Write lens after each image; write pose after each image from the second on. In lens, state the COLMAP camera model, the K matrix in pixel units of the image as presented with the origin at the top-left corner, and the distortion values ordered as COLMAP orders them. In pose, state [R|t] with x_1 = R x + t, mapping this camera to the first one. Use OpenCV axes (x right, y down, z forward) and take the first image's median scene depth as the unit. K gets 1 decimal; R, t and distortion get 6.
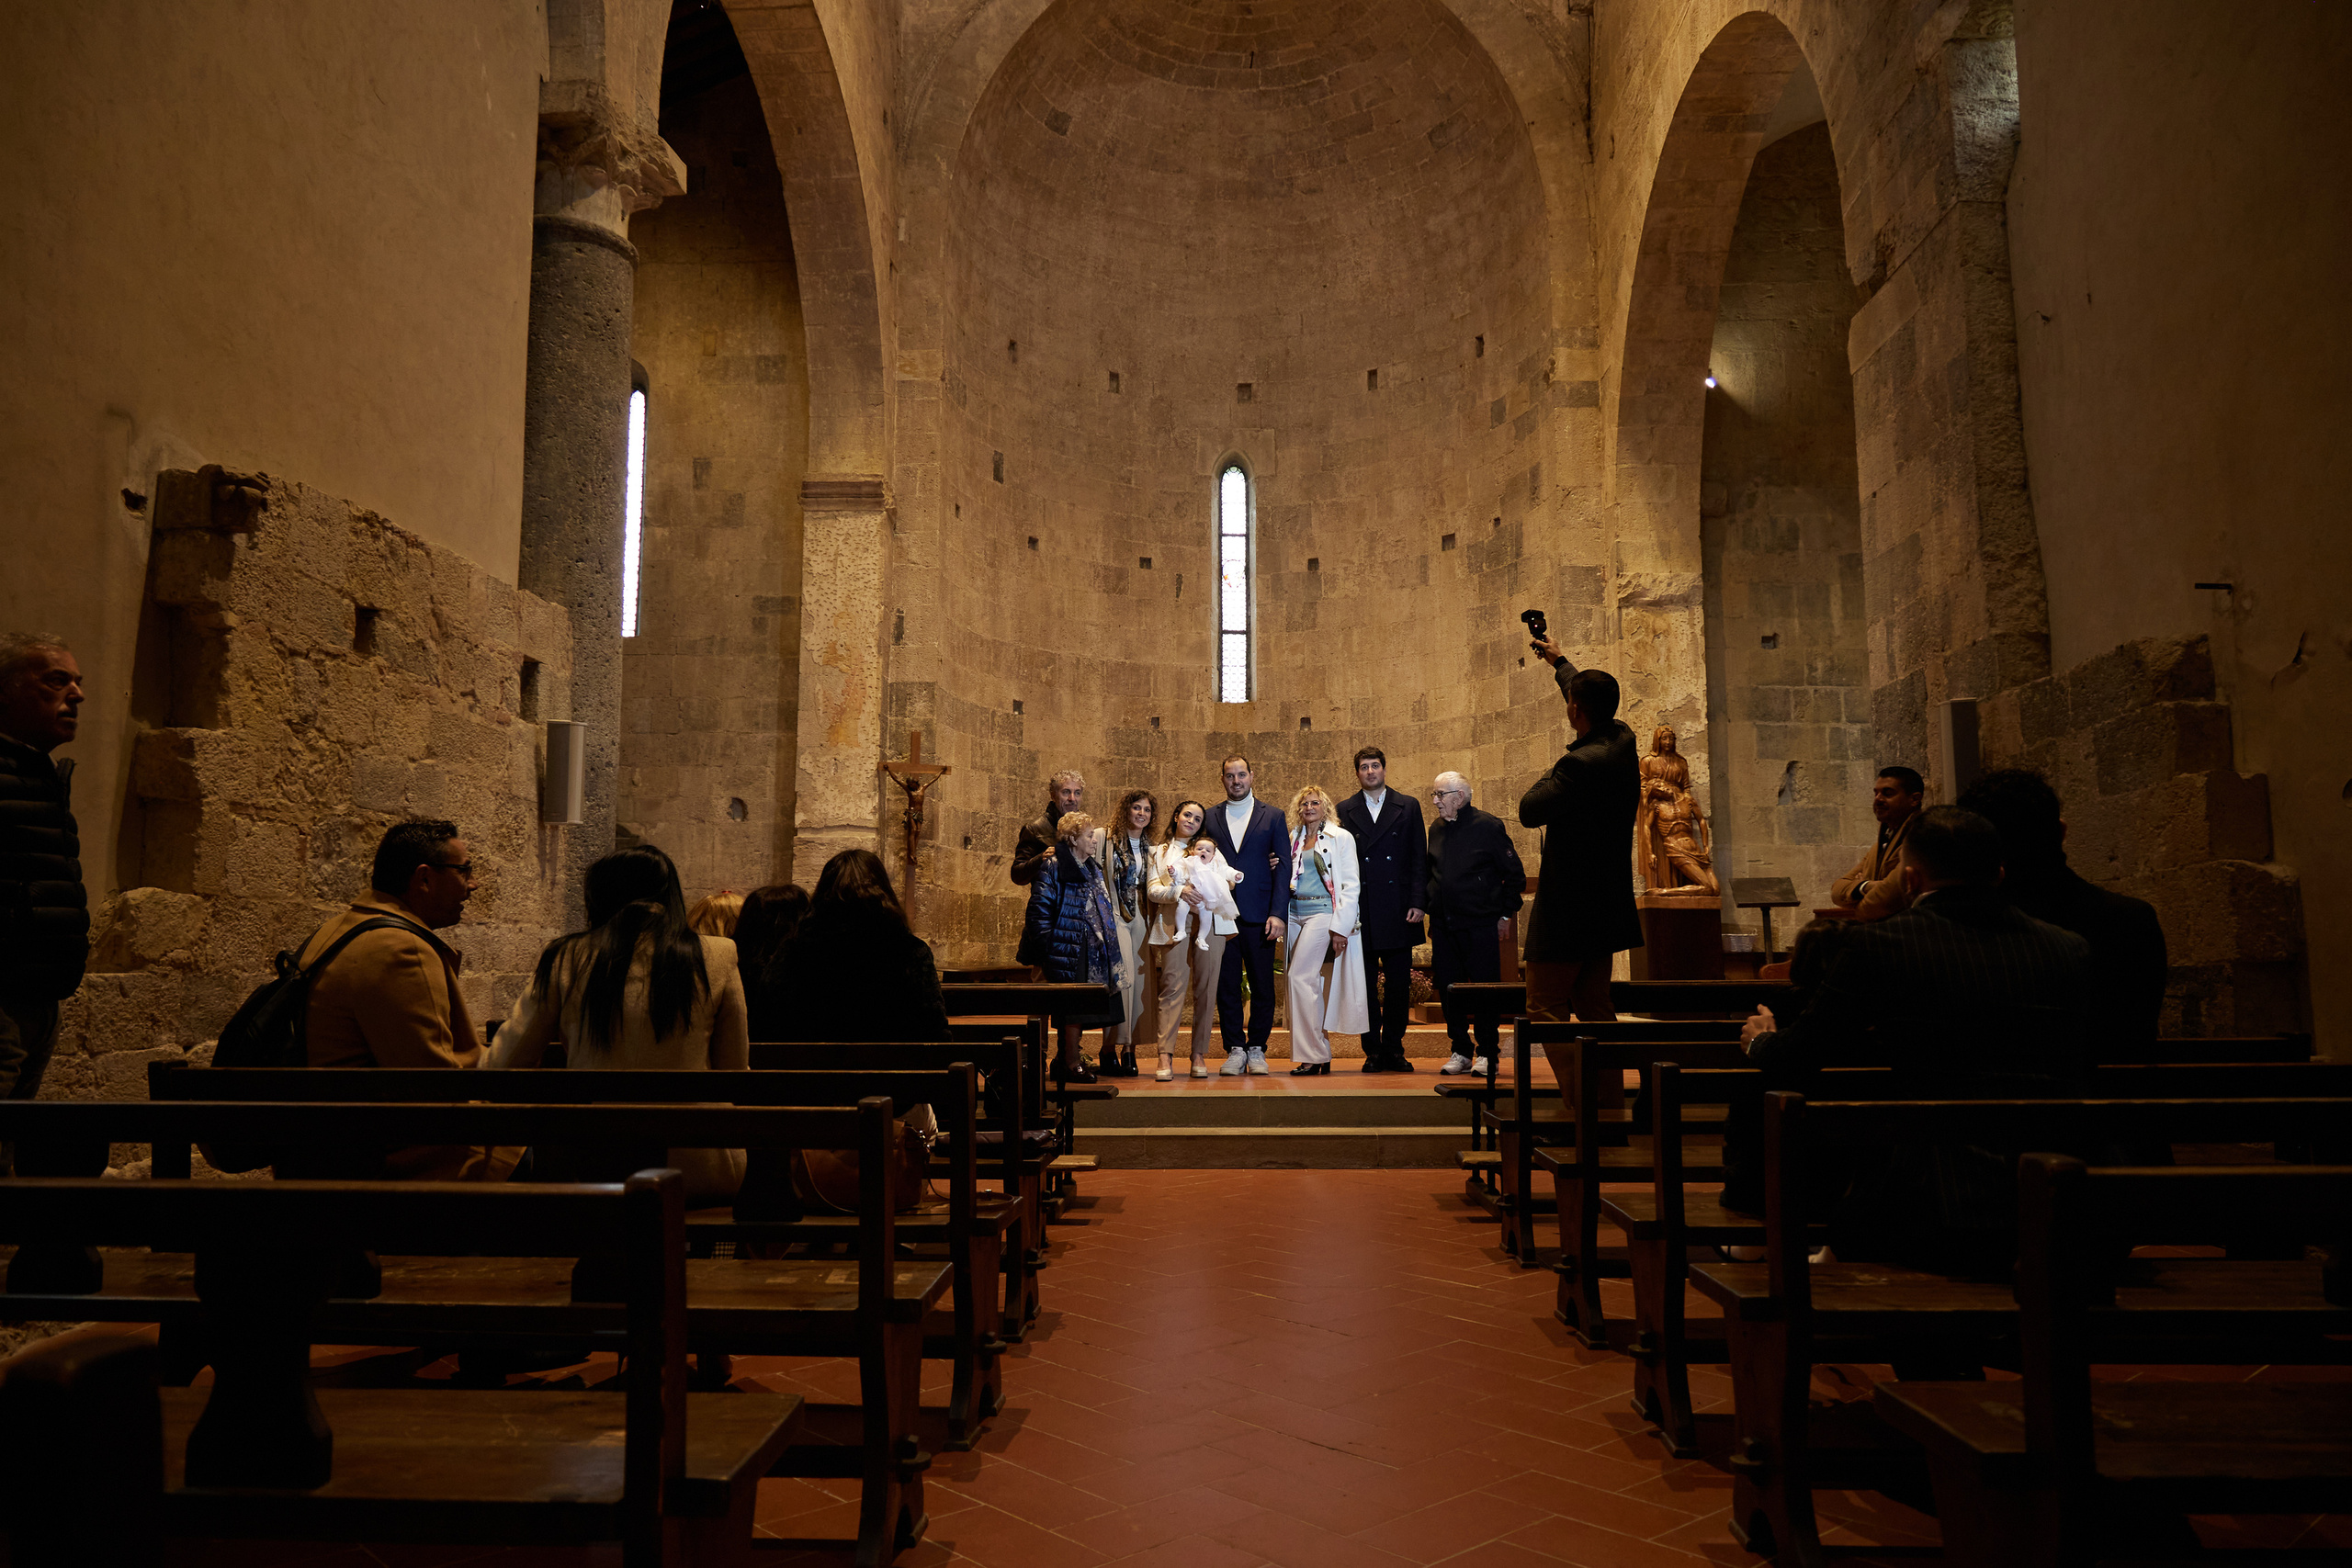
lens RADIAL K [[1612.6, 0, 1155.7], [0, 1612.6, 766.4], [0, 0, 1]] dist [-0.009005, 0.000803]
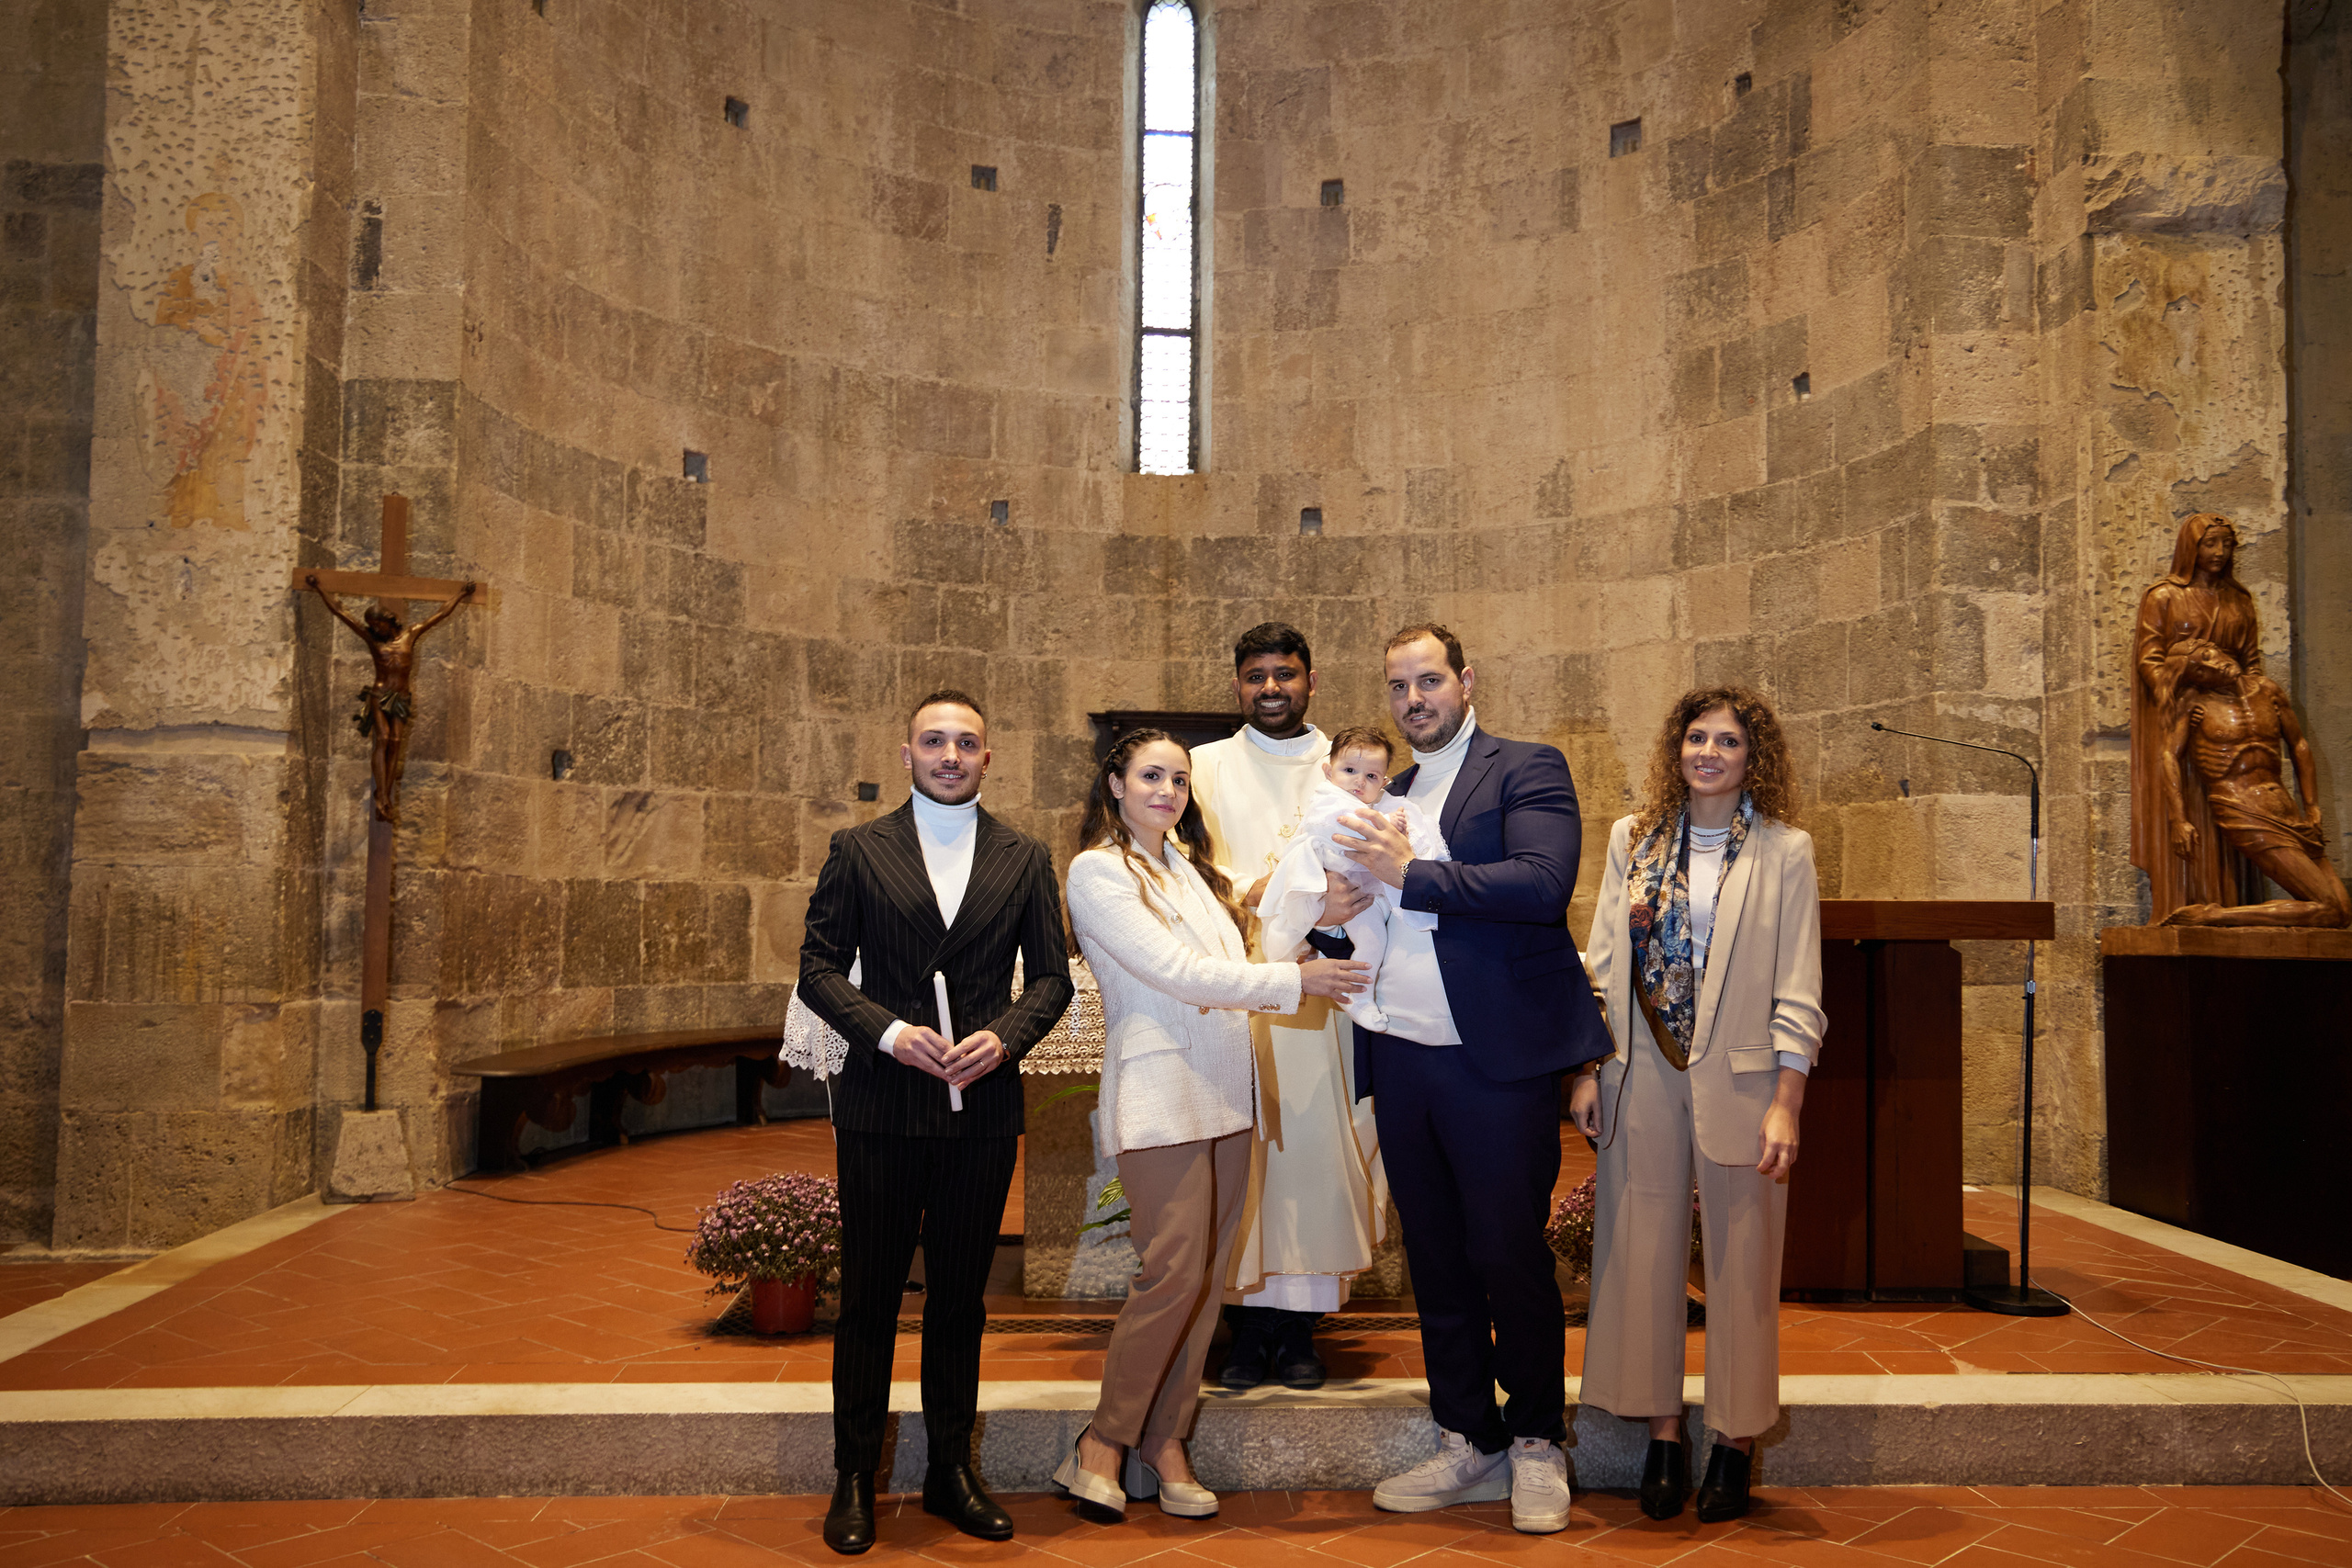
lens RADIAL K [[2061.1, 0, 1187.1], [0, 2061.1, 778.5], [0, 0, 1]] dist [-0.039176, 0.018821]
pose [[0.997231, 0.011262, 0.073508, 0.012525], [-0.016310, 0.997522, 0.068434, 0.010129], [-0.072555, -0.069444, 0.994944, 0.432946]]
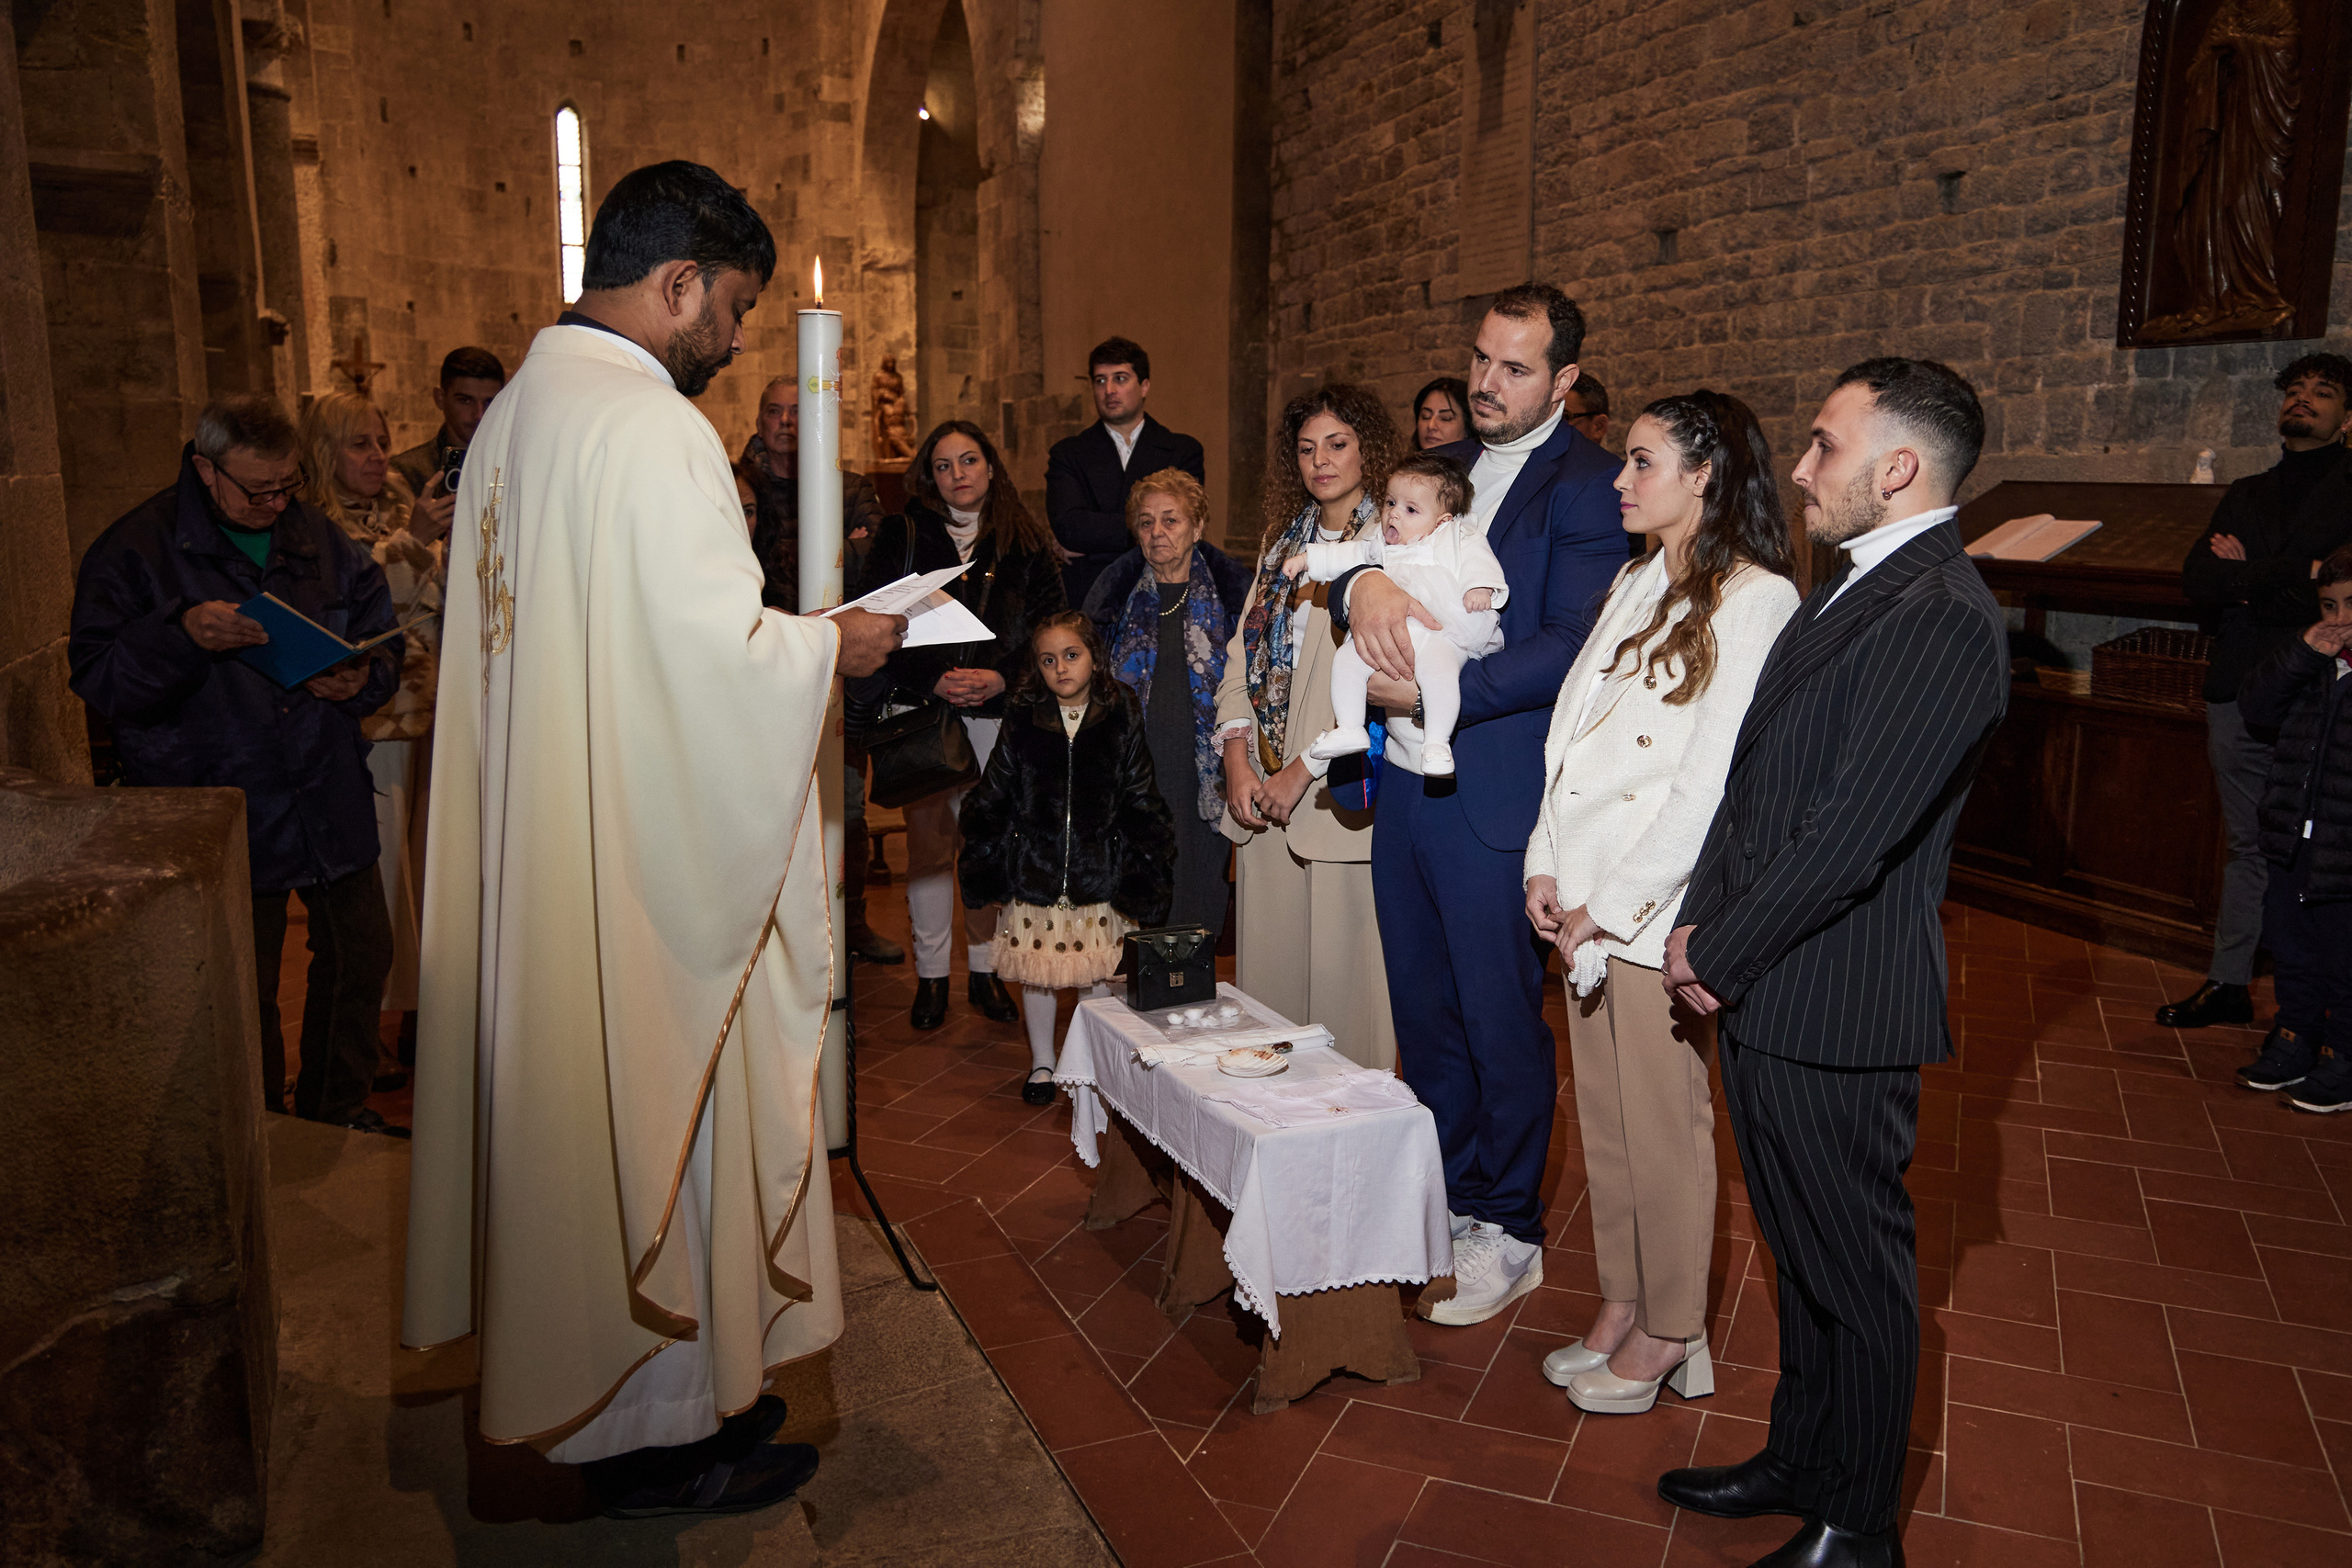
lens RADIAL K [[1784.1, 0, 1161.6], [0, 1784.1, 750.0], [0, 0, 1]] dist [-0.032800, 0.026527]
pose [[0.903886, -0.061441, 0.423337, -0.176682], [-0.056612, 0.963746, 0.260748, -0.106027], [-0.424010, -0.259653, 0.867638, -0.627494]]
